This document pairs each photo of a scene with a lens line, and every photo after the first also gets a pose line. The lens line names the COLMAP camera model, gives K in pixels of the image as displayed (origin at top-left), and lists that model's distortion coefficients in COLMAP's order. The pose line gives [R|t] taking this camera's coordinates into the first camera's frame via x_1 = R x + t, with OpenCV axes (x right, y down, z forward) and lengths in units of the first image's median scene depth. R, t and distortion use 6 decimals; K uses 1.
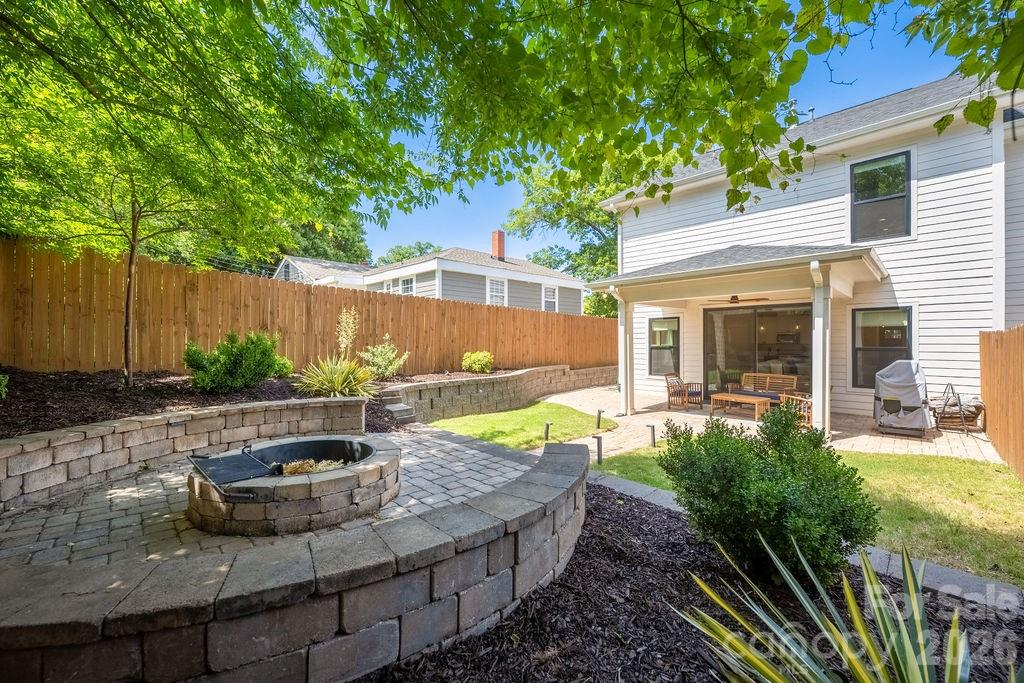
lens RADIAL K [[414.6, 0, 508.8], [0, 414.6, 342.2], [0, 0, 1]] dist [-0.003091, -0.000259]
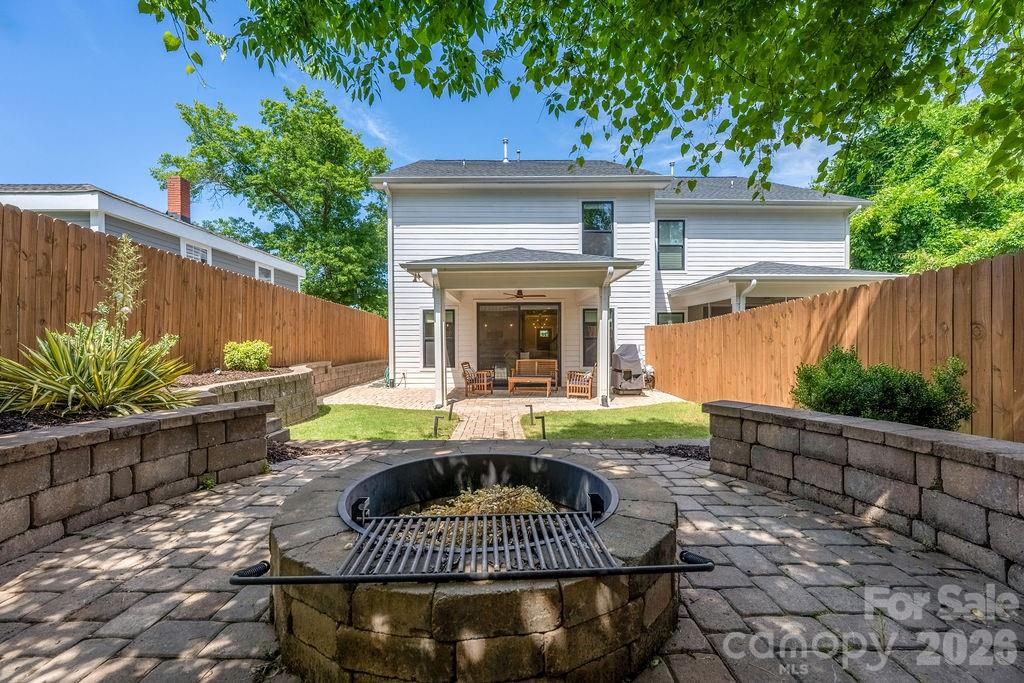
lens RADIAL K [[415.4, 0, 508.5], [0, 415.4, 346.2], [0, 0, 1]] dist [-0.001705, -0.000099]
pose [[0.688289, -0.005625, 0.725415, -0.317426], [0.006497, 0.999978, 0.001590, 0.038240], [-0.725408, 0.003619, 0.688310, 0.238060]]
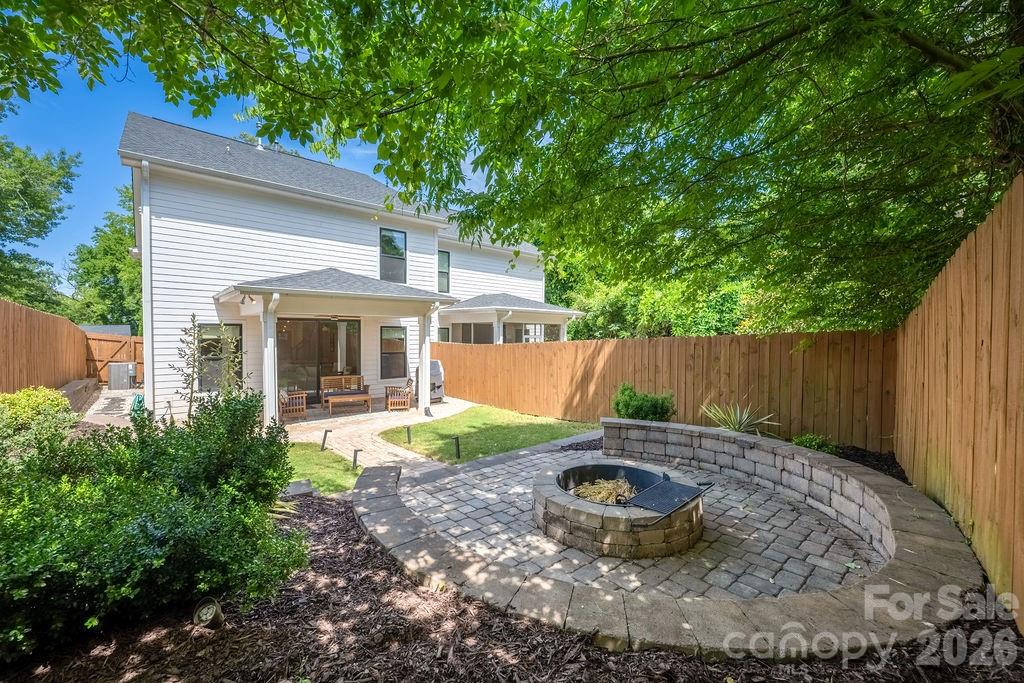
lens RADIAL K [[414.0, 0, 512.6], [0, 414.0, 345.3], [0, 0, 1]] dist [-0.001918, -0.000169]
pose [[0.036246, -0.025121, 0.999027, -0.615780], [-0.001411, 0.999682, 0.025189, -0.049092], [-0.999342, -0.002322, 0.036199, 0.468480]]
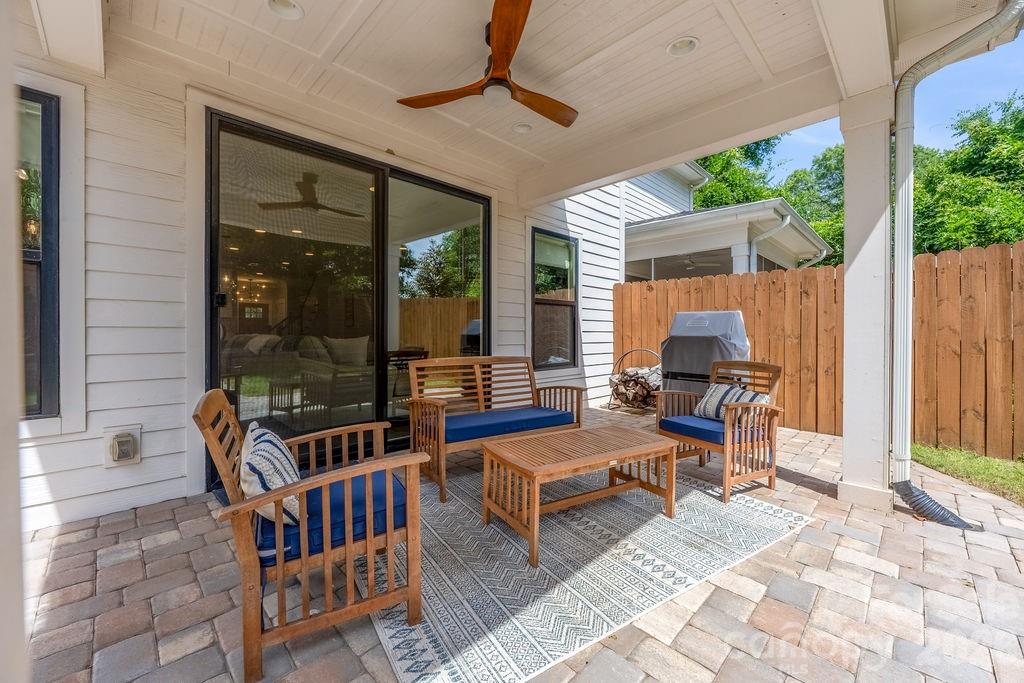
lens RADIAL K [[407.2, 0, 512.0], [0, 407.2, 341.5], [0, 0, 1]] dist [-0.000060, 0.000028]
pose [[-0.016265, -0.020914, 0.999649, 0.289485], [-0.000330, 0.999781, 0.020912, 0.058463], [-0.999868, 0.000010, -0.016268, 1.024741]]
